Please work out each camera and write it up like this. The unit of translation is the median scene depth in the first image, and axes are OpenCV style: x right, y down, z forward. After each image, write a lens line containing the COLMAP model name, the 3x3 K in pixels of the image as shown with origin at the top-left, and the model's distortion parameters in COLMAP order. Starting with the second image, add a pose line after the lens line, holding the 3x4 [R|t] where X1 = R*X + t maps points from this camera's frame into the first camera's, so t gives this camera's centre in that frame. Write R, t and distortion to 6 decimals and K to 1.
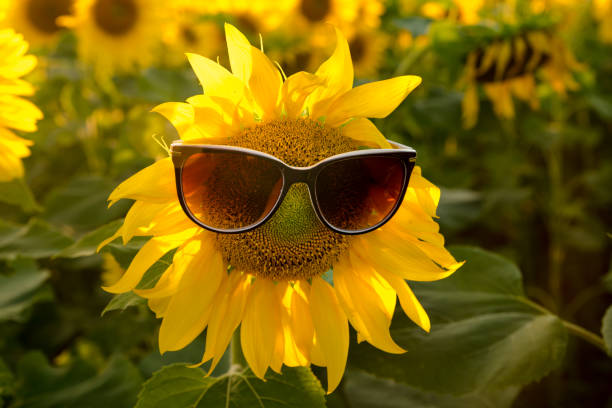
lens RADIAL K [[951.3, 0, 283.6], [0, 951.3, 178.9], [0, 0, 1]] dist [-0.032823, 0.000000]
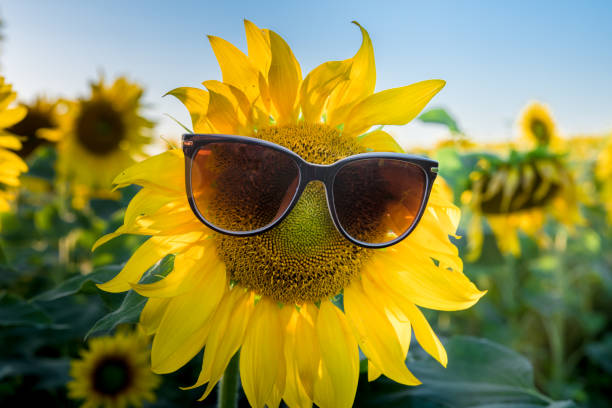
lens RADIAL K [[1049.5, 0, 307.1], [0, 1049.5, 201.0], [0, 0, 1]] dist [-0.050036, 0.000000]
pose [[0.997587, 0.054364, 0.043183, -0.033141], [-0.046044, 0.983569, -0.174561, 0.190164], [-0.051964, 0.172151, 0.983699, -0.018566]]
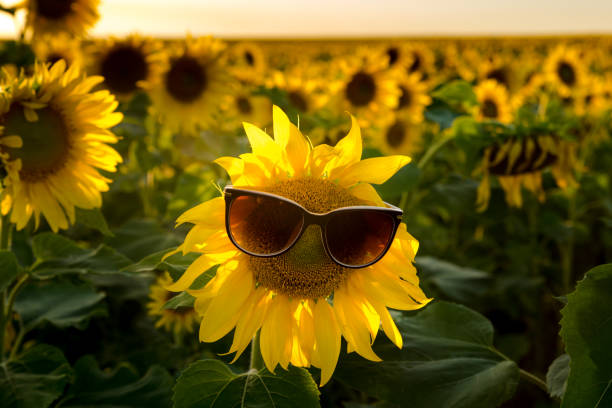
lens RADIAL K [[951.3, 0, 306.2], [0, 951.3, 184.0], [0, 0, 1]] dist [-0.032823, 0.000000]
pose [[0.994396, 0.103013, -0.023780, 0.029338], [-0.104499, 0.991819, -0.073313, 0.044551], [0.016033, 0.075387, 0.997025, -0.349474]]
